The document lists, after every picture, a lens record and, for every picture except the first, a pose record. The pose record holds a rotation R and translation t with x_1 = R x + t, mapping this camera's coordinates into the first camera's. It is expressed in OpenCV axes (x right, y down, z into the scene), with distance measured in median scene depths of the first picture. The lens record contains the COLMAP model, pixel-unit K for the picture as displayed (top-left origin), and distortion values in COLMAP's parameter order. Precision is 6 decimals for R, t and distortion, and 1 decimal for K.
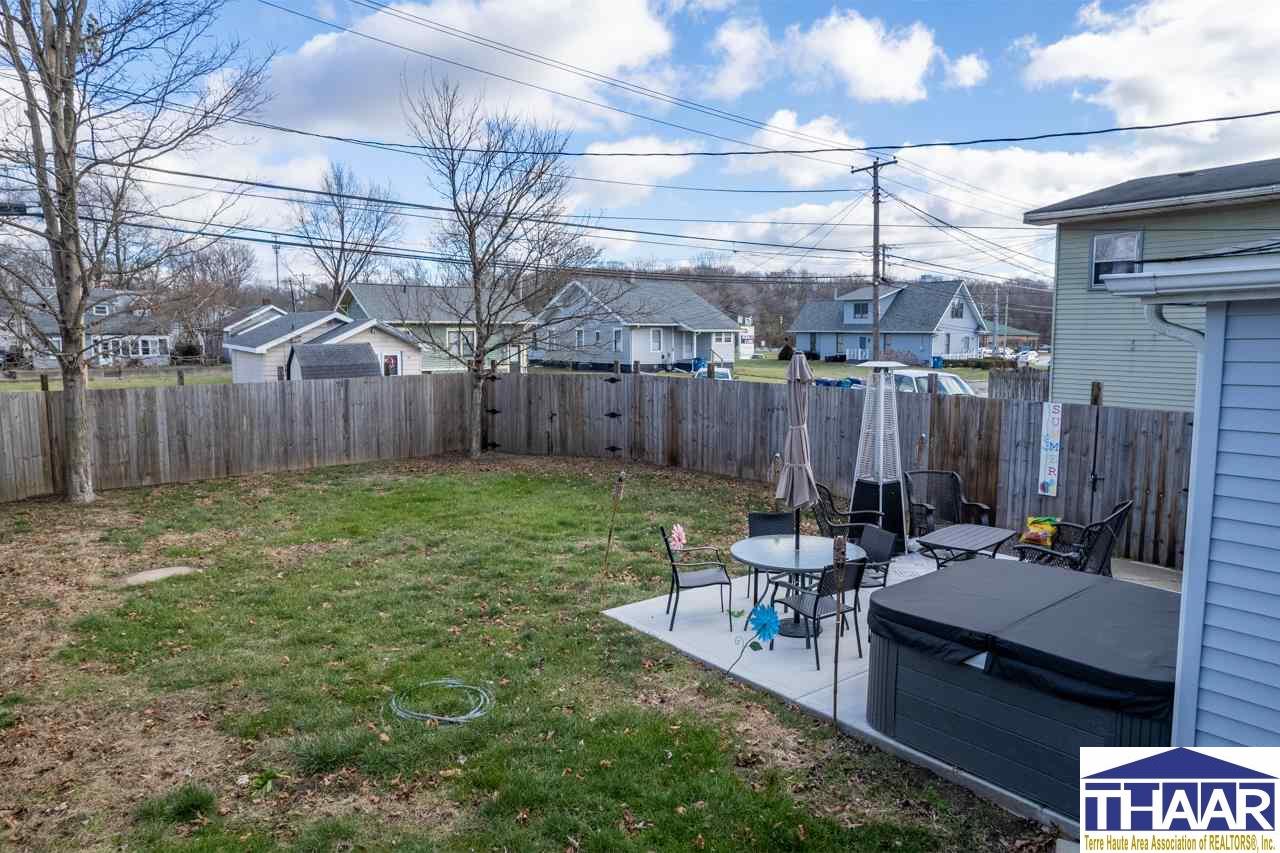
lens RADIAL K [[809.0, 0, 640.0], [0, 809.0, 426.5], [0, 0, 1]] dist [-0.053305, -0.000049]
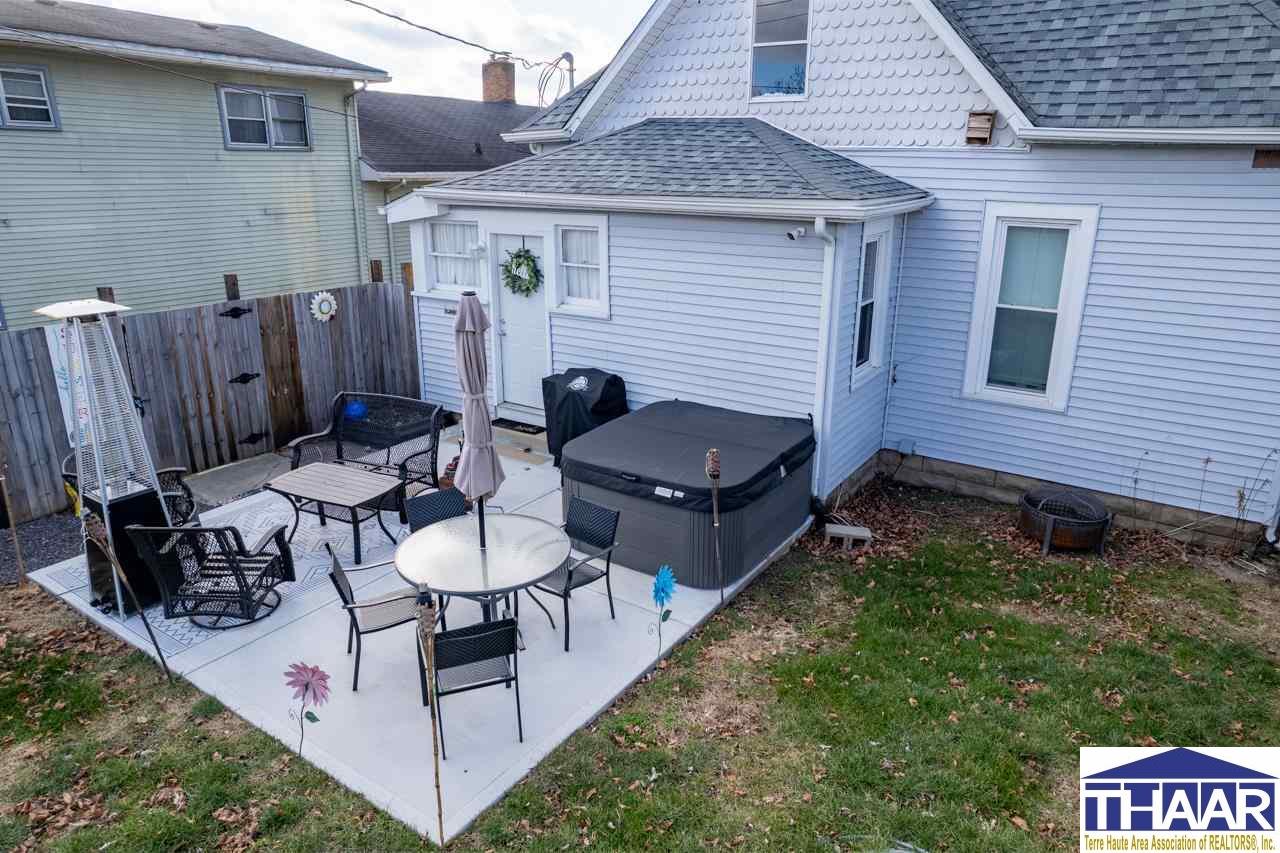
lens RADIAL K [[809.0, 0, 640.0], [0, 809.0, 426.5], [0, 0, 1]] dist [-0.053305, -0.000049]
pose [[-0.310367, -0.288428, 0.905805, -0.597397], [0.106554, 0.936300, 0.334648, -0.225093], [-0.944626, 0.200381, -0.259863, 1.216341]]
